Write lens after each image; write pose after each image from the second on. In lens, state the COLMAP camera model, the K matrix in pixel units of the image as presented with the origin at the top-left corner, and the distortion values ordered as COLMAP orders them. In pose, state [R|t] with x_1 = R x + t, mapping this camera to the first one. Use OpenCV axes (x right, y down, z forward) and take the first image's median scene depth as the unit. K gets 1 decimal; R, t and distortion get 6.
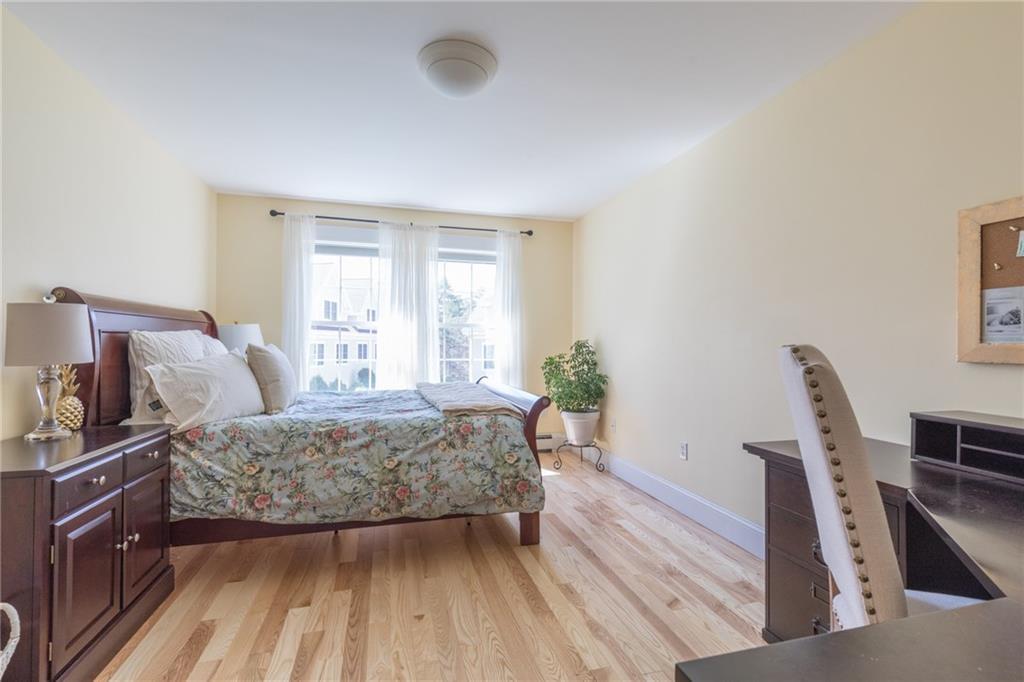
lens RADIAL K [[453.7, 0, 512.0], [0, 453.7, 341.0], [0, 0, 1]] dist [0.000492, -0.000018]
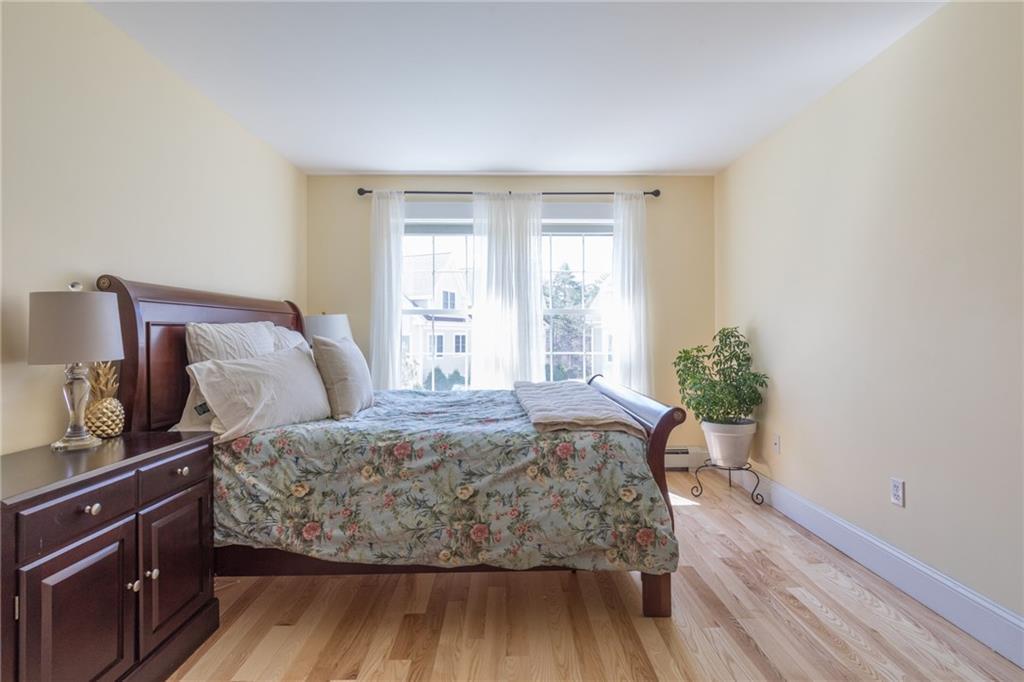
lens RADIAL K [[488.3, 0, 515.8], [0, 488.3, 331.7], [0, 0, 1]] dist [-0.001842, -0.000434]
pose [[0.968726, -0.010439, -0.247915, 0.021096], [0.010885, 0.999941, 0.000427, 0.001112], [0.247896, -0.003112, 0.968782, 0.226302]]
